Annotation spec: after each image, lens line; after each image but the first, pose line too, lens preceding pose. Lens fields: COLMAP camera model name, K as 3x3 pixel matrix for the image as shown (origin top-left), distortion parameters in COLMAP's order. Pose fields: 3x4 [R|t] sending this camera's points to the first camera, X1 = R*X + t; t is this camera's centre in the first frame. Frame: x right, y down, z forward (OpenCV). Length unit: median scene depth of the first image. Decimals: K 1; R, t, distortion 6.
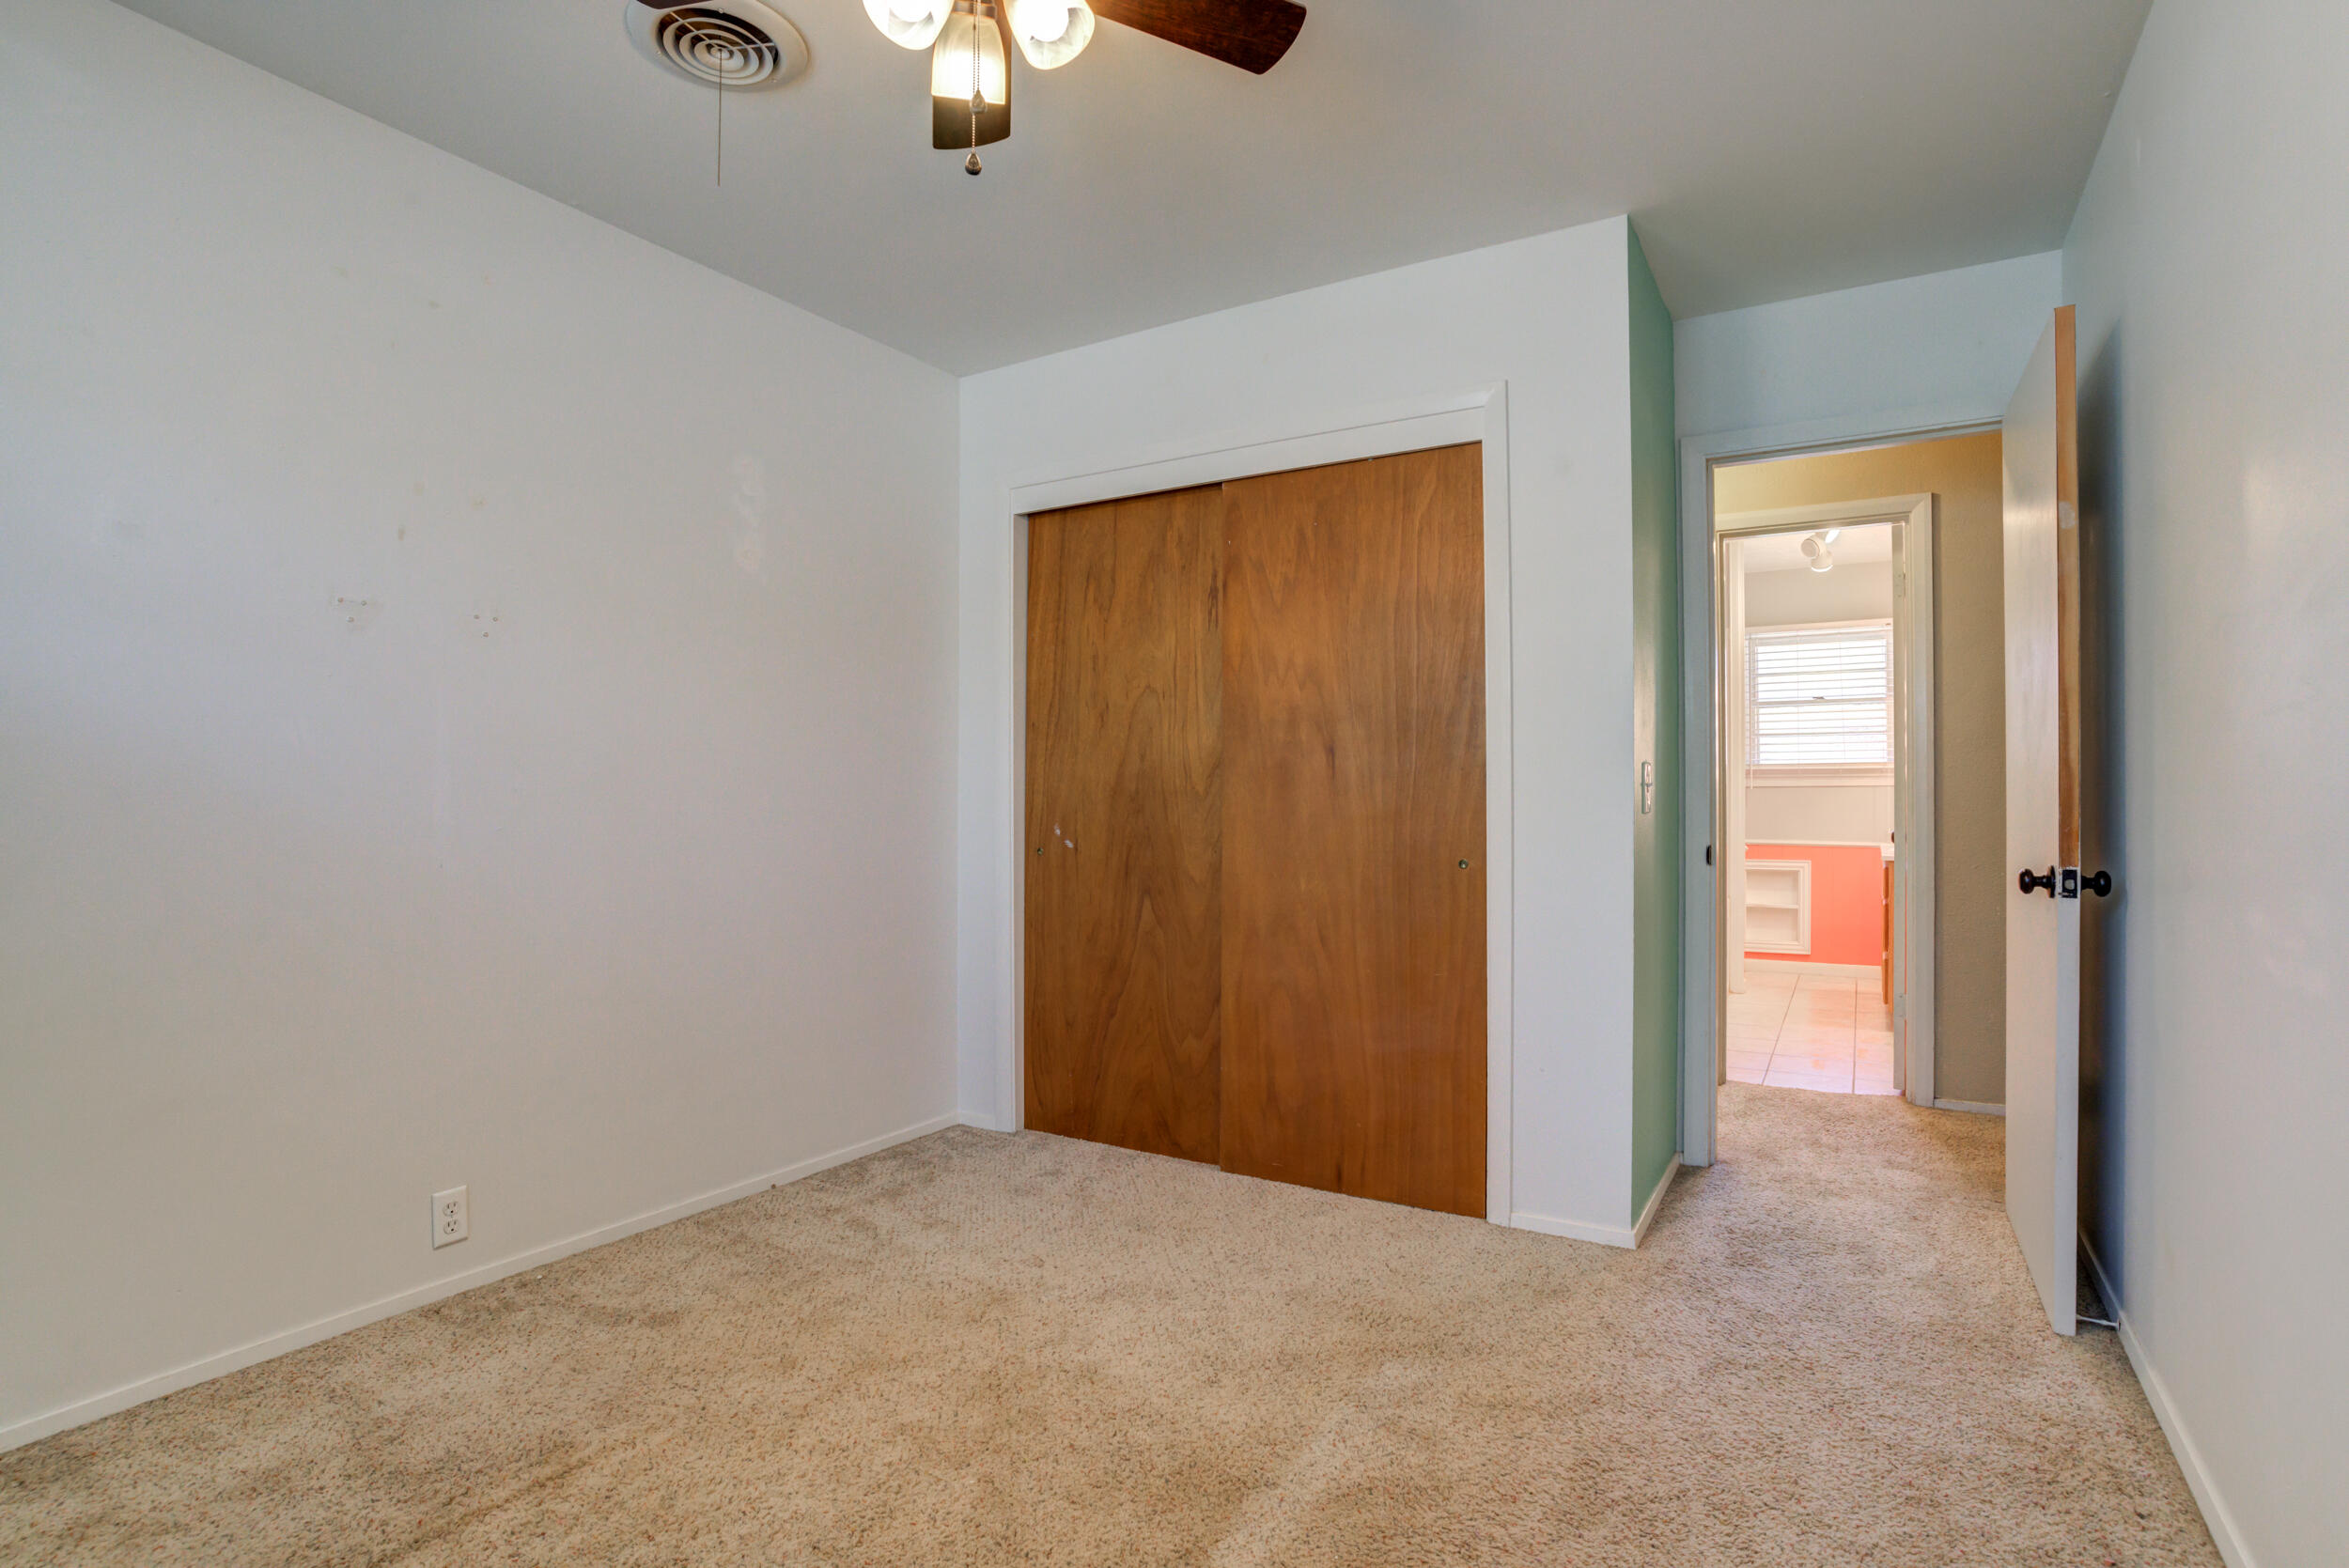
lens RADIAL K [[1169.1, 0, 1166.6], [0, 1169.1, 784.9], [0, 0, 1]] dist [-0.068941, 0.032925]
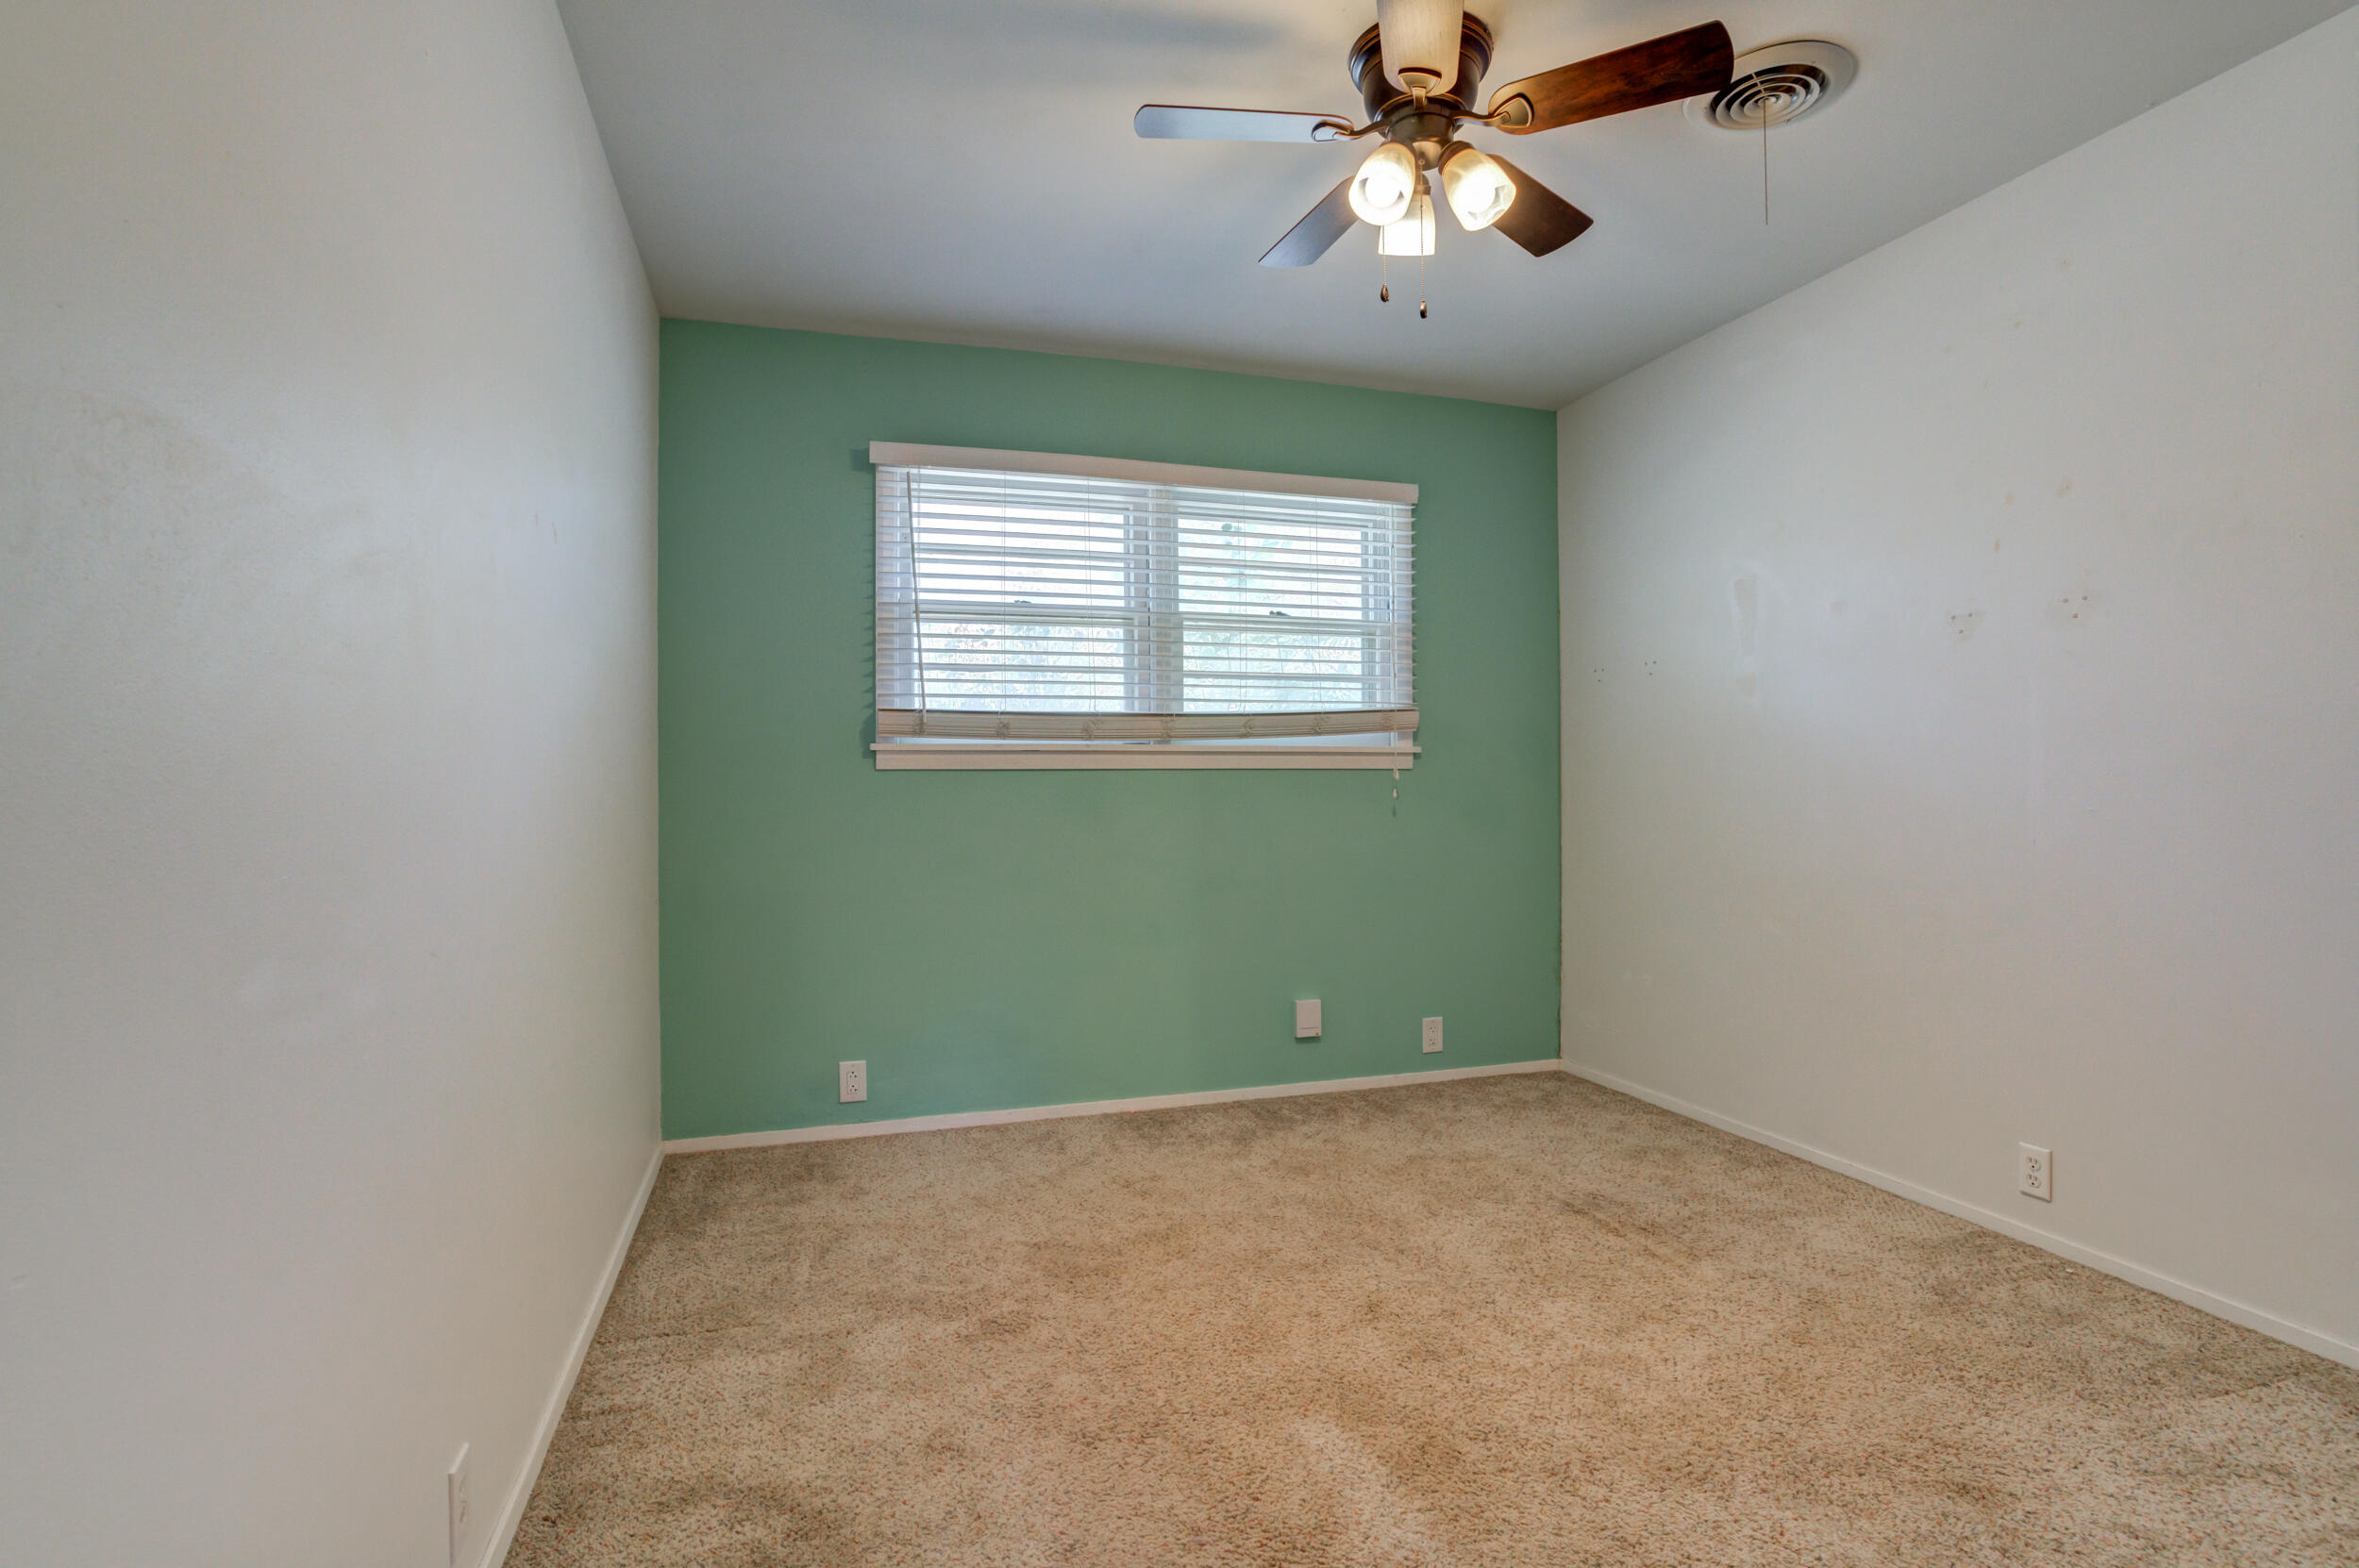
lens RADIAL K [[1174.0, 0, 1171.5], [0, 1174.0, 784.9], [0, 0, 1]] dist [-0.068941, 0.032925]
pose [[-0.654642, 0.020668, -0.755656, 0.740681], [0.027683, 0.999611, 0.003358, -0.010423], [0.755432, -0.018720, -0.654960, 1.154707]]
